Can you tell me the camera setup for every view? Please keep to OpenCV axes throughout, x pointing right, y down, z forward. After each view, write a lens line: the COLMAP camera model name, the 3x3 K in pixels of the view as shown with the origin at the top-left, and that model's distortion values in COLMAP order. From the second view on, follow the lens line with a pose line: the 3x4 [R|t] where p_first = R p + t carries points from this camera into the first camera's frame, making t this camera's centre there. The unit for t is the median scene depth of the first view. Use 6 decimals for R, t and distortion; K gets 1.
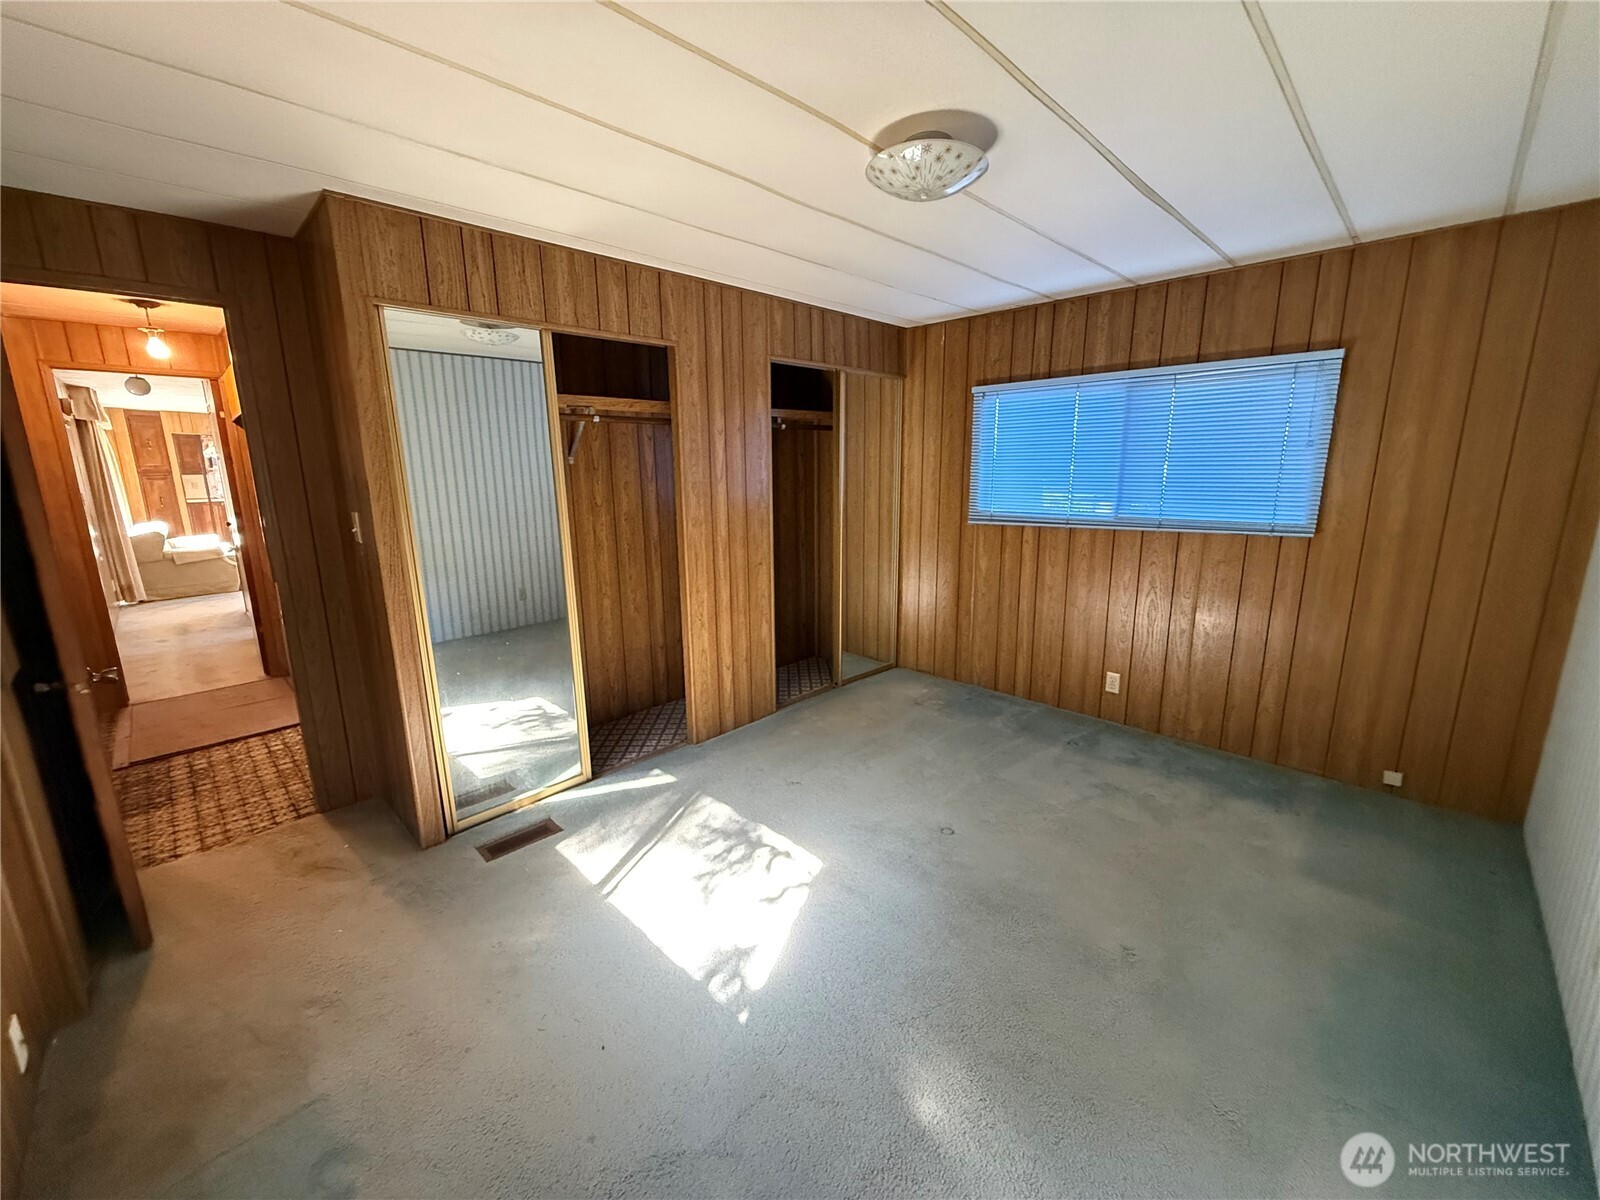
lens RADIAL K [[642.5, 0, 792.5], [0, 642.5, 590.7], [0, 0, 1]] dist [0.004487, -0.000020]
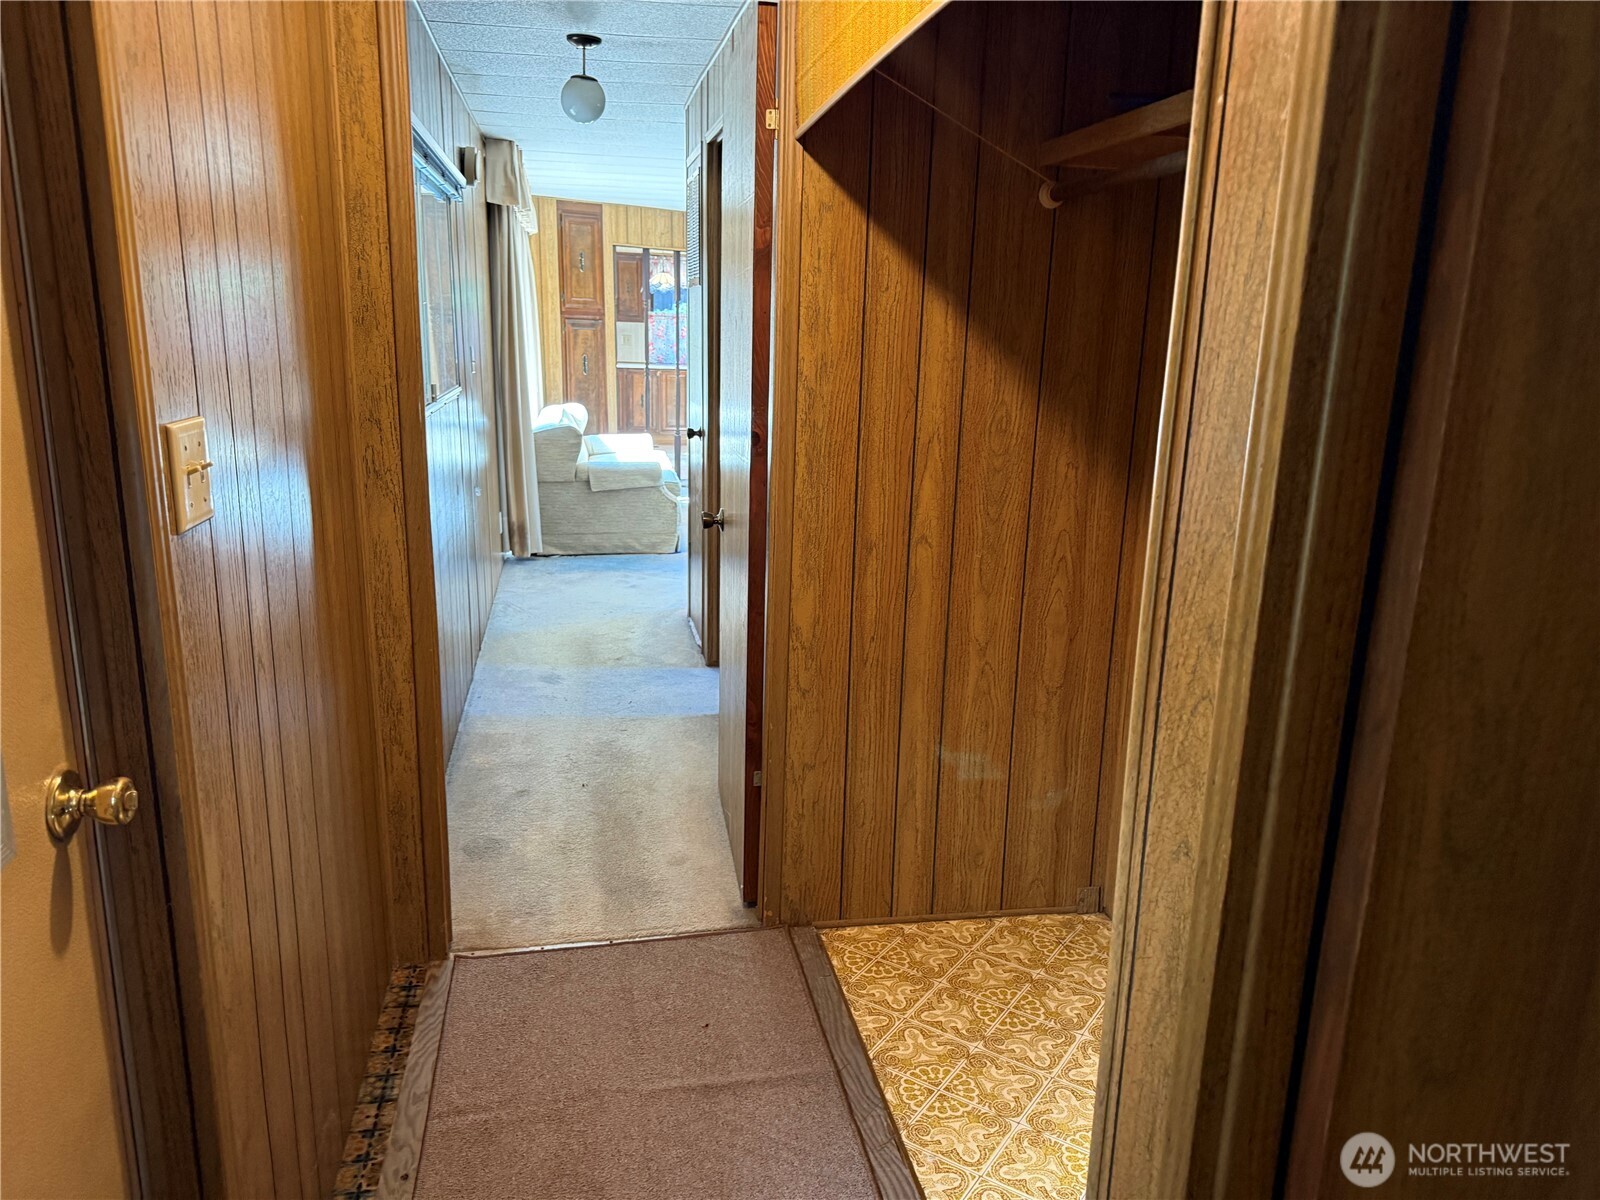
lens RADIAL K [[1146.8, 0, 802.6], [0, 1146.8, 601.3], [0, 0, 1]] dist [0.056009, -0.068109]
pose [[0.832437, 0.164115, -0.529258, -0.320053], [-0.144366, 0.986382, 0.078797, -0.053404], [0.534983, 0.010813, 0.844794, 0.321085]]
